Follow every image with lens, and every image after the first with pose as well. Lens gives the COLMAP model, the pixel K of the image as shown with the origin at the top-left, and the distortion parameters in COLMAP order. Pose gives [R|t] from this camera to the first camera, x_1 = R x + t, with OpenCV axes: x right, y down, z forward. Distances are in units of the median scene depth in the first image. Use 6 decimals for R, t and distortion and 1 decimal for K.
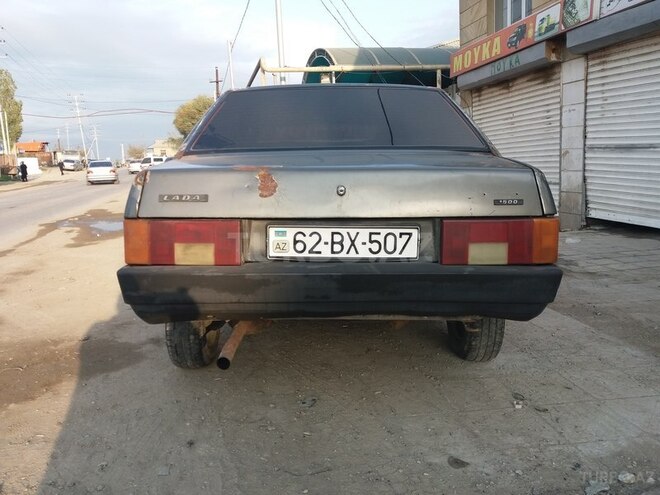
lens RADIAL K [[525.4, 0, 330.0], [0, 525.4, 247.5], [0, 0, 1]] dist [0.001729, -0.000777]
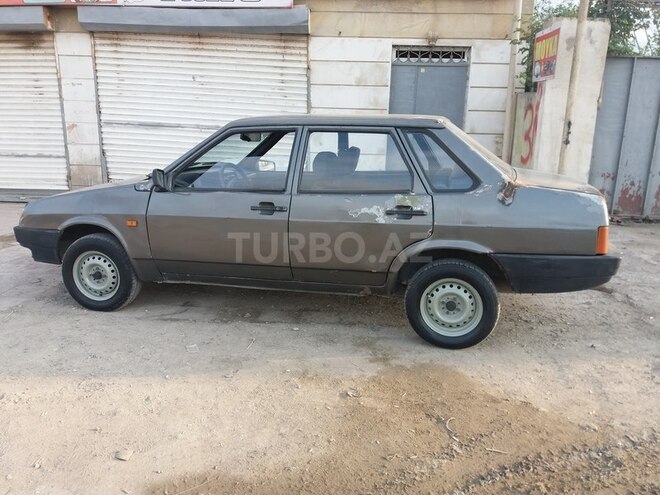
lens RADIAL K [[525.4, 0, 330.0], [0, 525.4, 247.5], [0, 0, 1]] dist [0.001729, -0.000777]
pose [[0.287334, -0.211615, 0.934162, -0.416356], [0.127942, 0.975029, 0.181519, -0.076805], [-0.949247, 0.067362, 0.307233, 0.251597]]
